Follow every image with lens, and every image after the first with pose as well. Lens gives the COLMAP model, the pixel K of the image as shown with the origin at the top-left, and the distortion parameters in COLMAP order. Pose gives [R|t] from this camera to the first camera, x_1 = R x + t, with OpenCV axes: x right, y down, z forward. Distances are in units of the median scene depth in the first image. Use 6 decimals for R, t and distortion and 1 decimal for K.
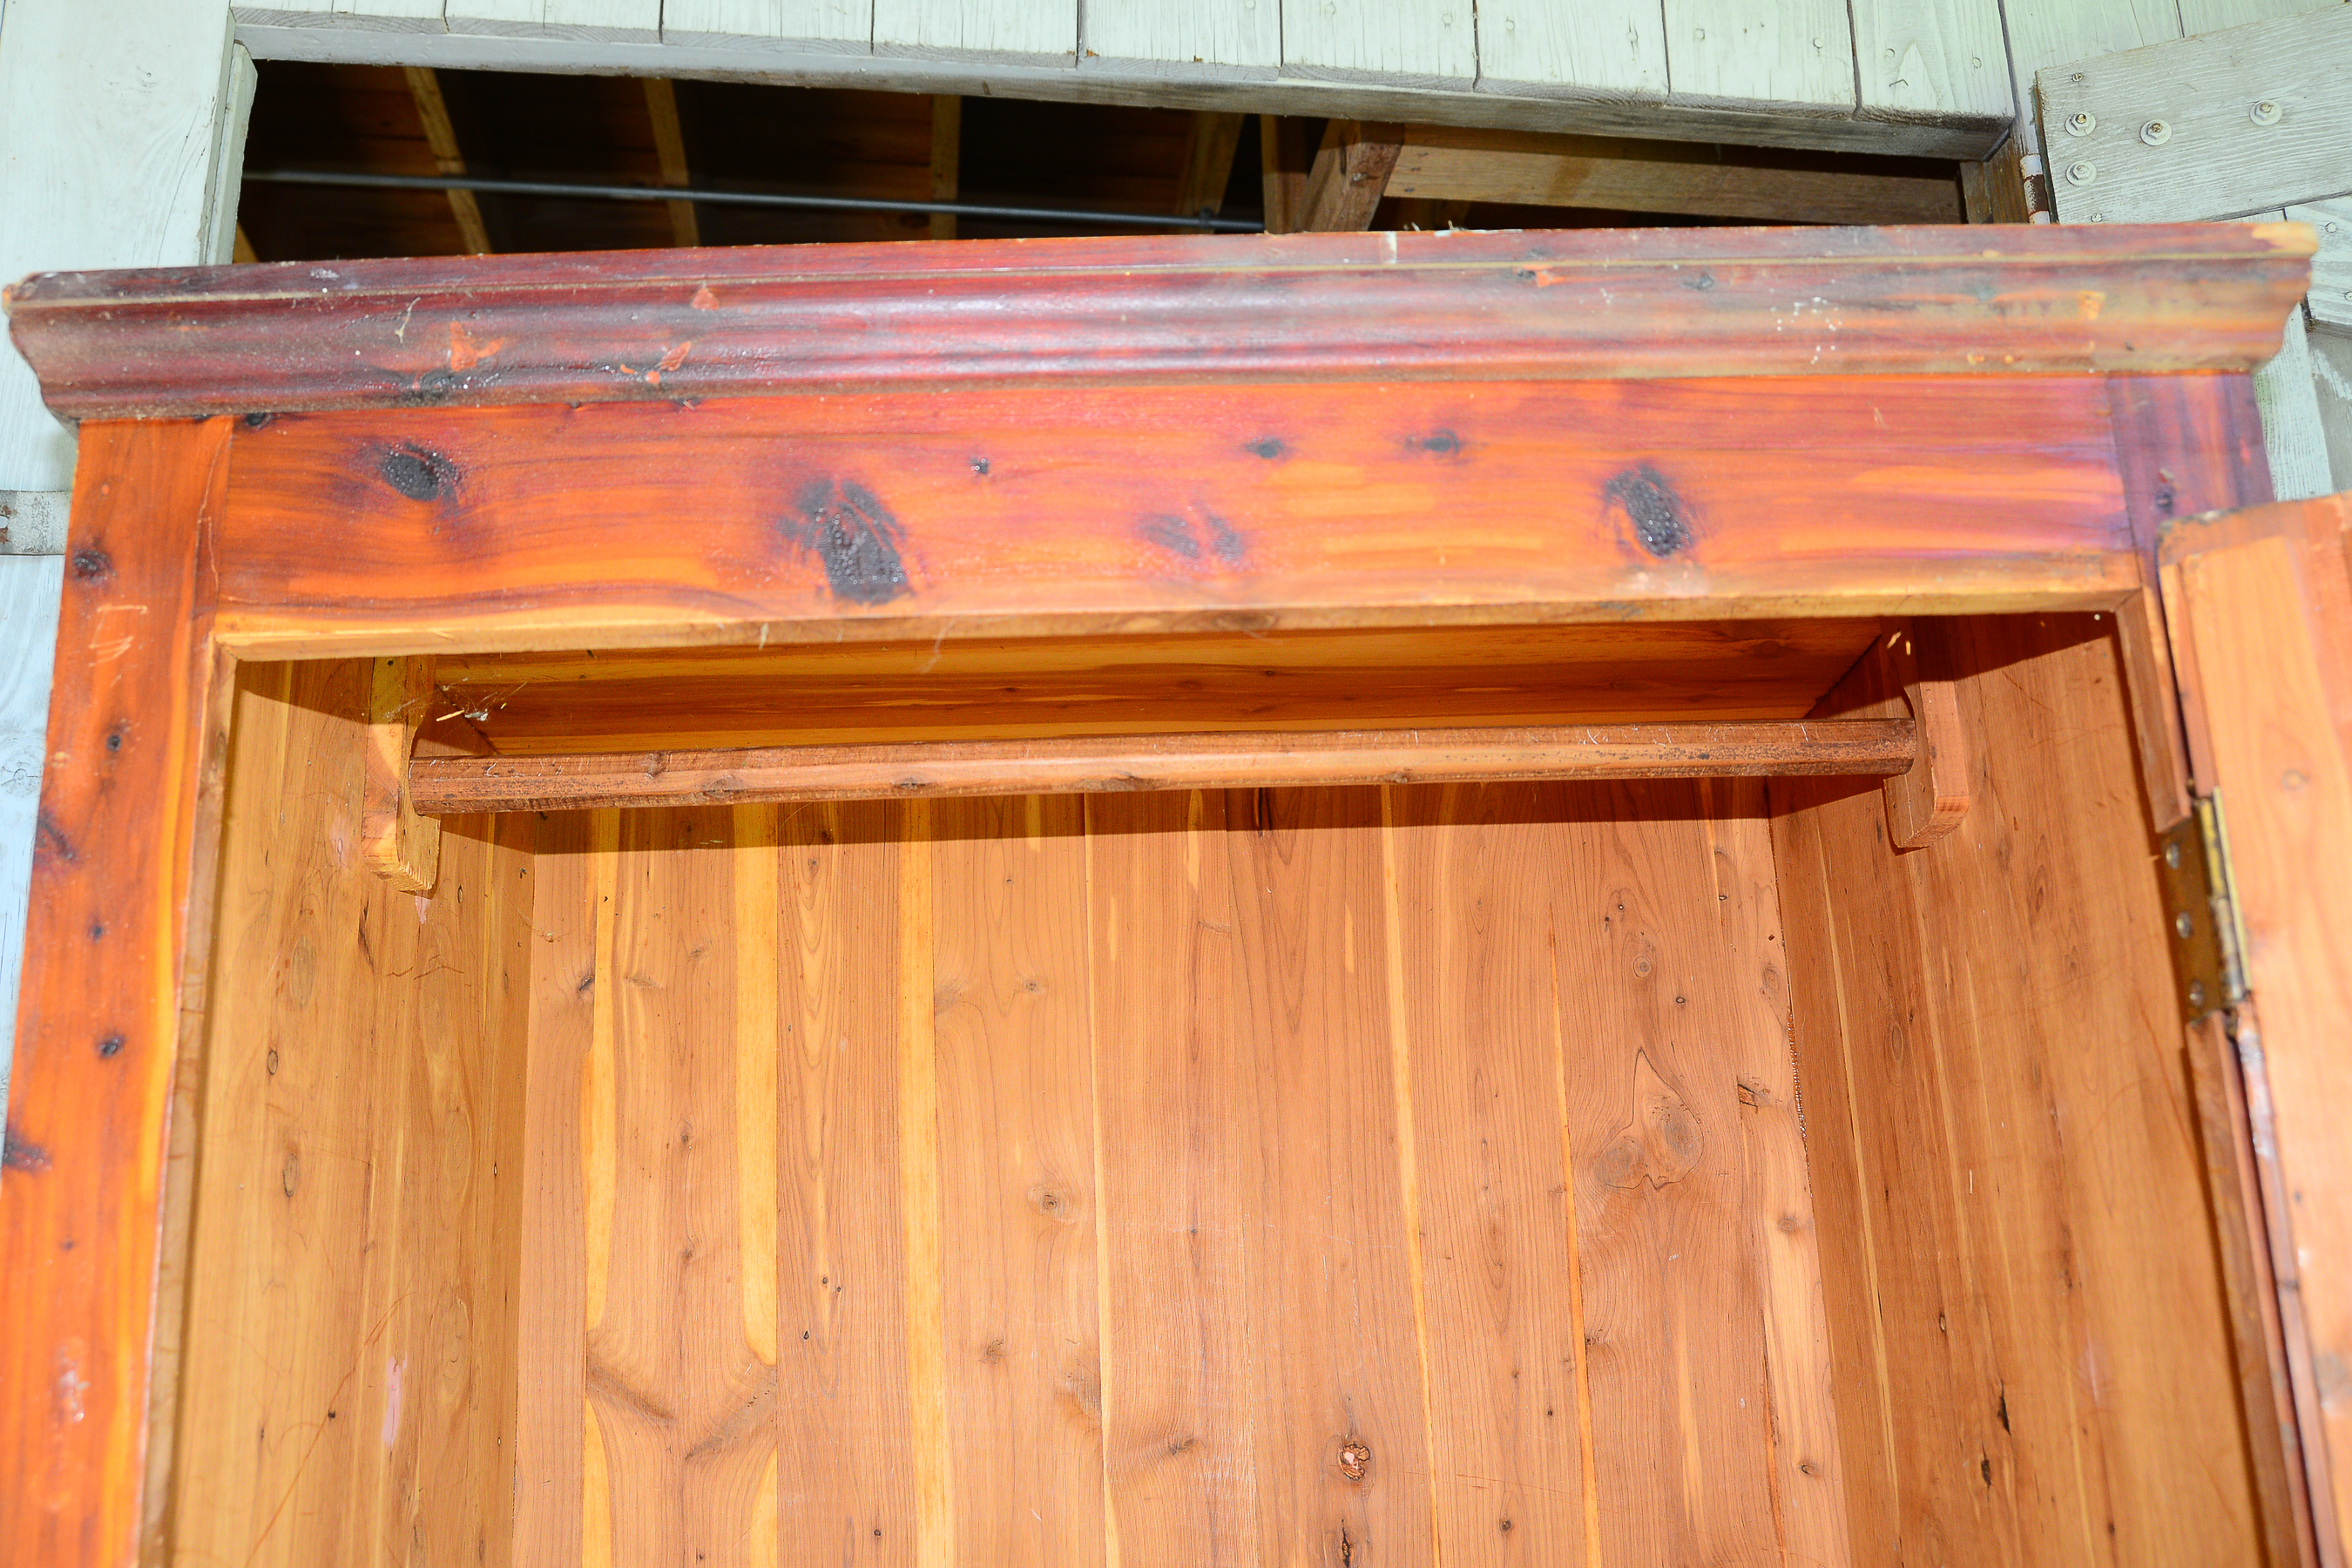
lens RADIAL K [[2322.7, 0, 1142.3], [0, 2322.7, 734.9], [0, 0, 1]] dist [-0.065145, 0.000000]
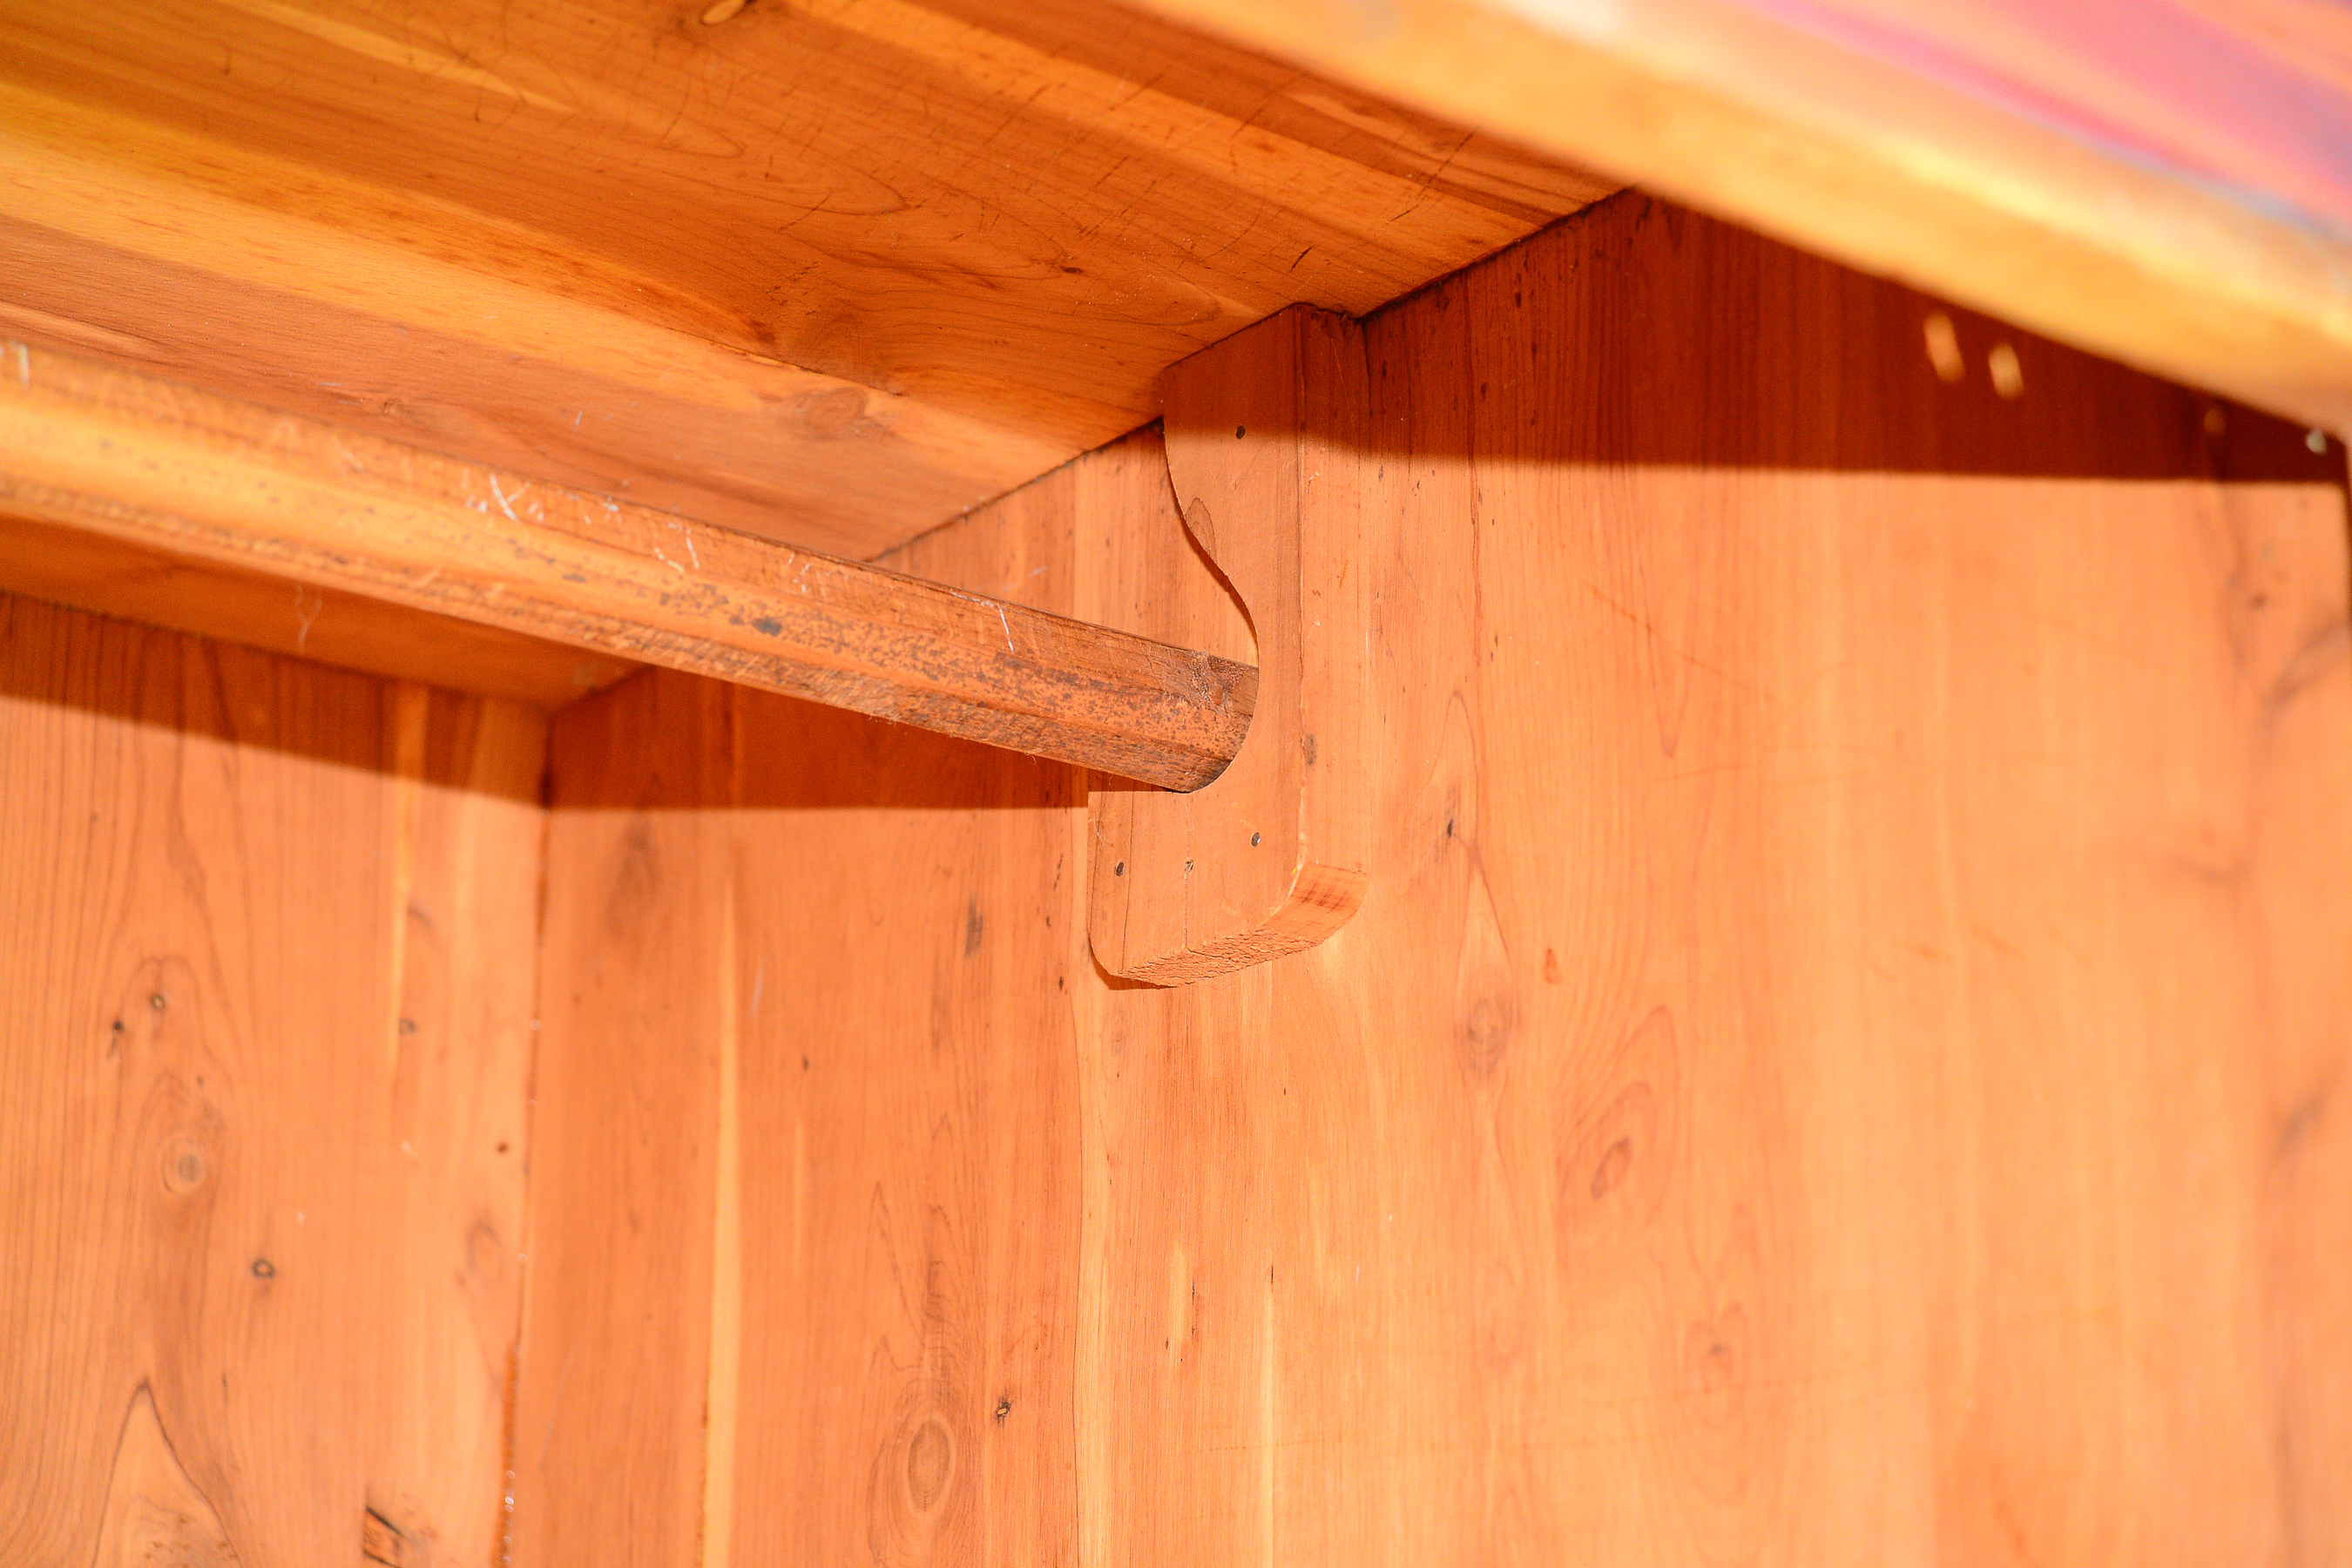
lens RADIAL K [[4446.5, 0, 1162.1], [0, 4446.5, 773.0], [0, 0, 1]] dist [0.082428, 0.000000]
pose [[0.806442, 0.211898, 0.552042, -0.079049], [-0.209434, 0.975423, -0.068462, 0.058917], [-0.552982, -0.060406, 0.831001, 0.336057]]
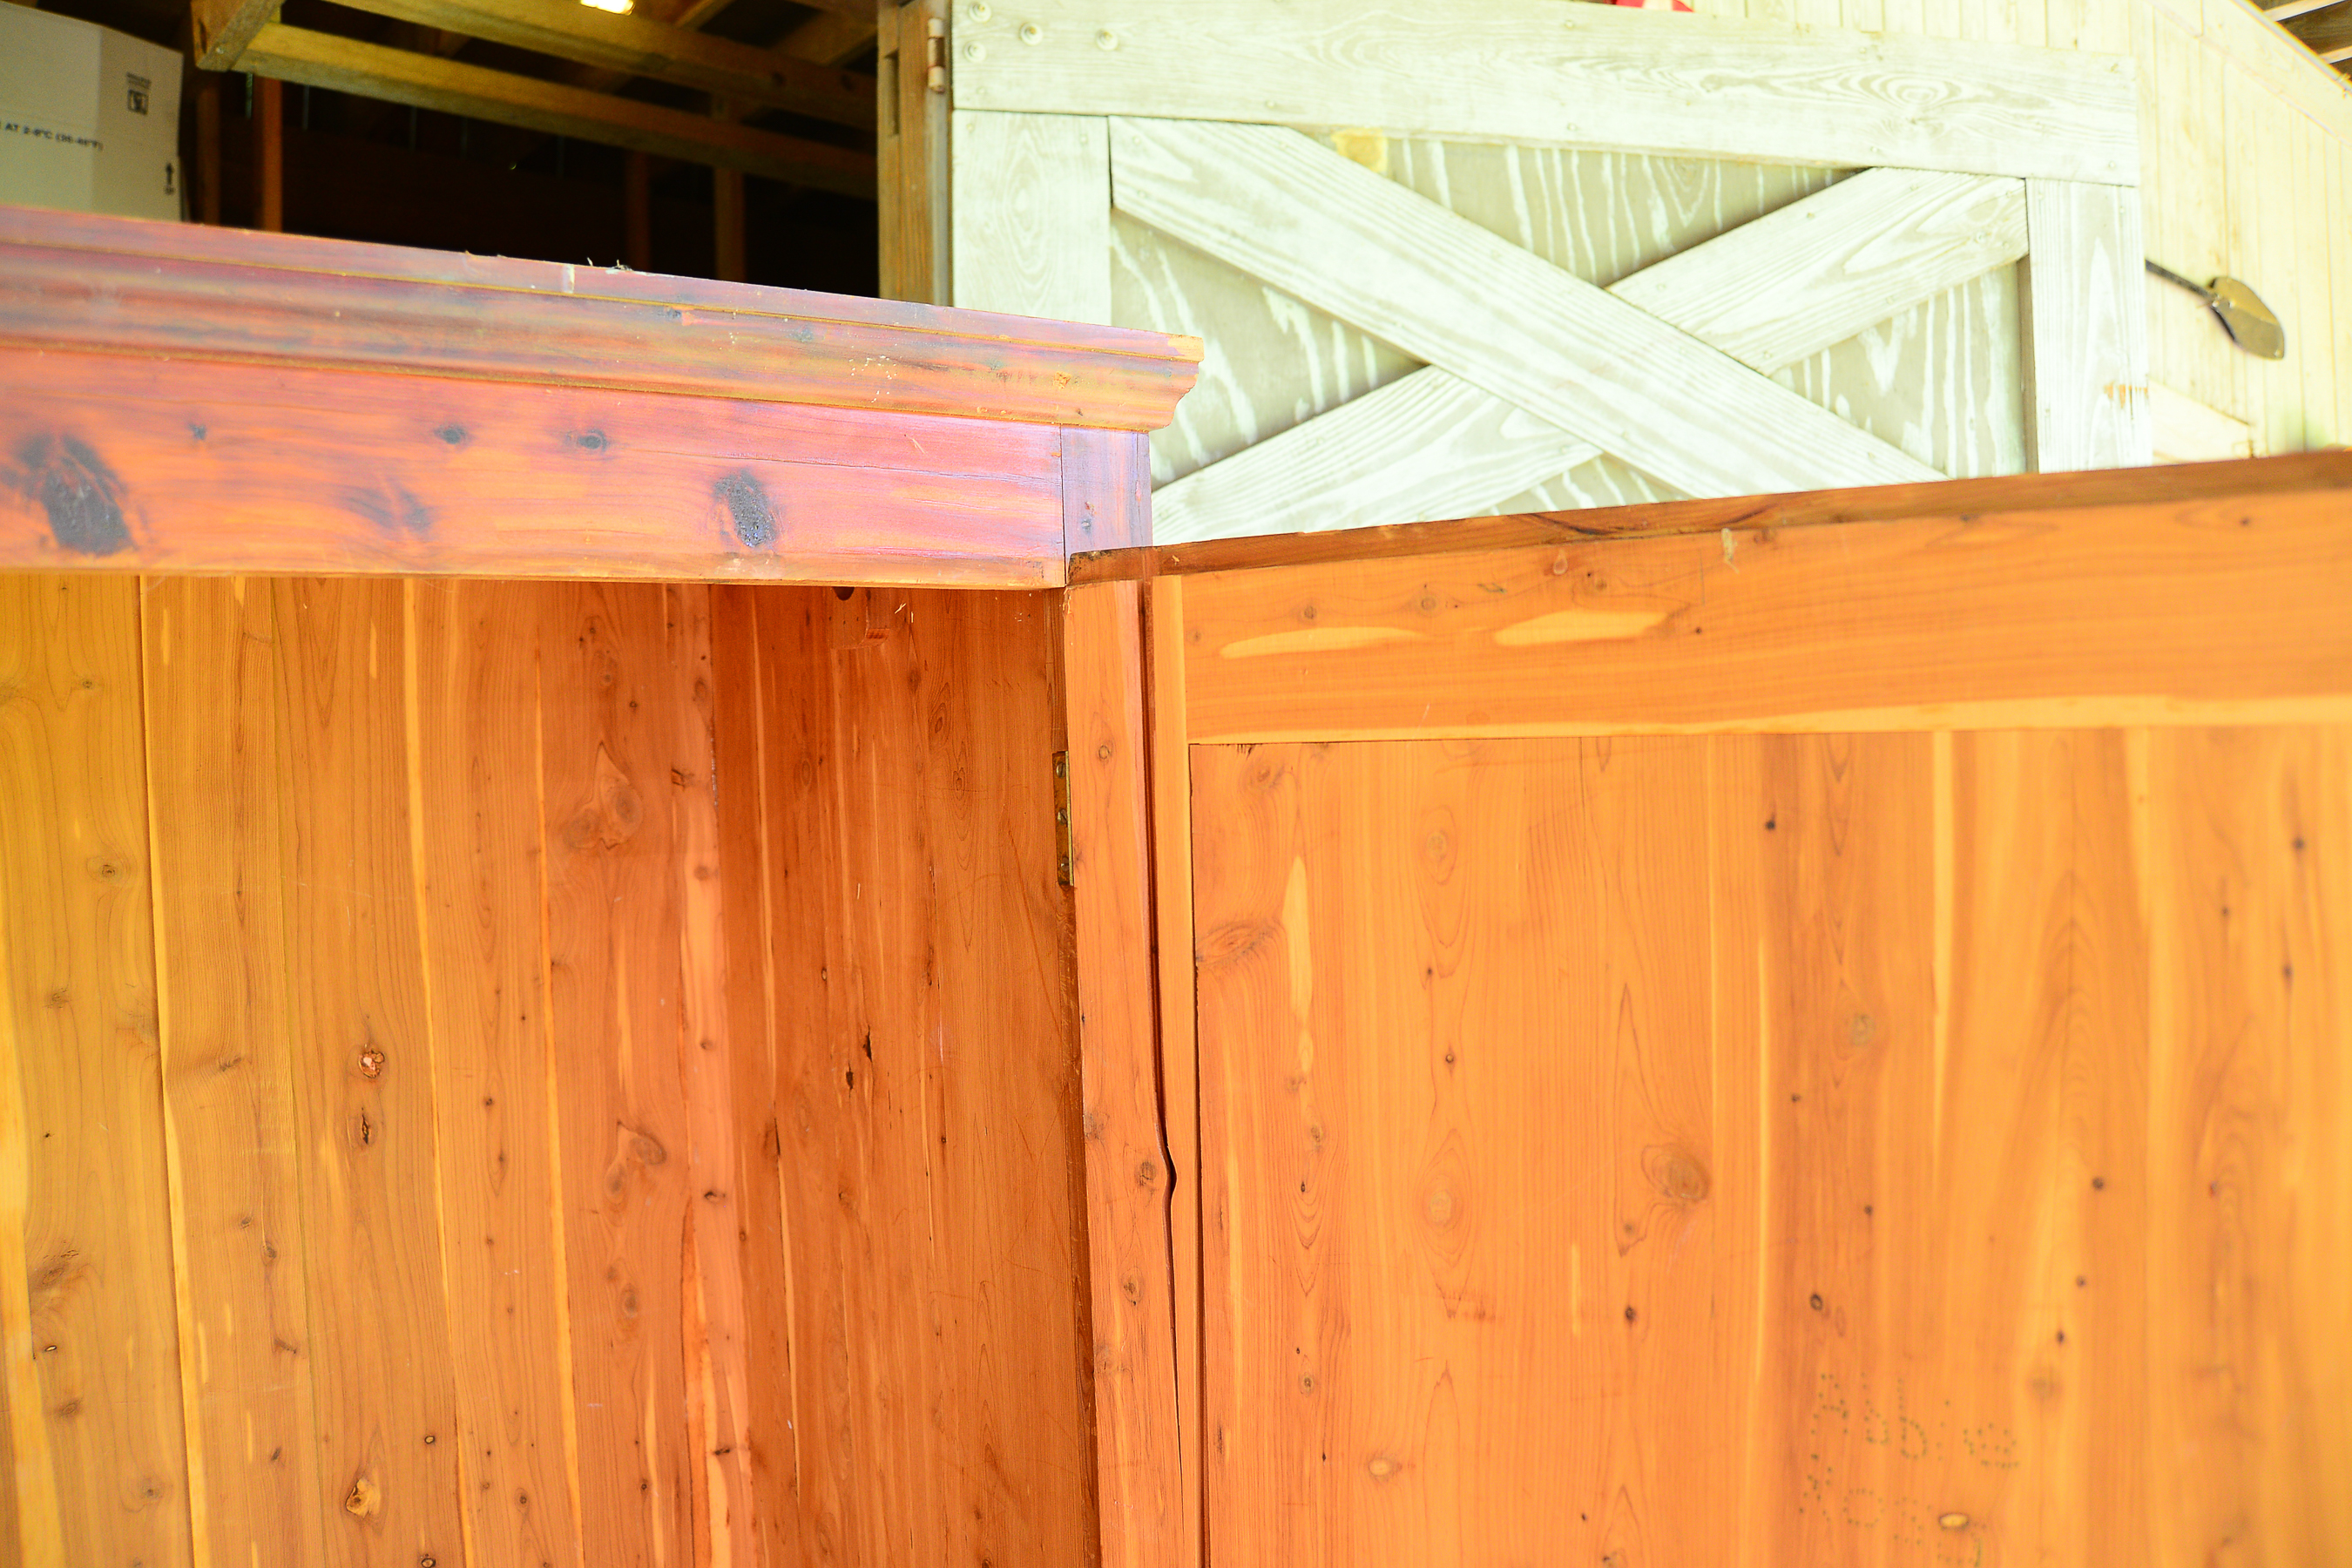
lens RADIAL K [[1864.5, 0, 1177.7], [0, 1864.5, 755.2], [0, 0, 1]] dist [-0.150011, 0.102128]
pose [[0.823873, 0.000387, 0.566774, -0.113341], [-0.158655, 0.960179, 0.229968, -0.159282], [-0.544115, -0.279386, 0.791127, -0.000101]]
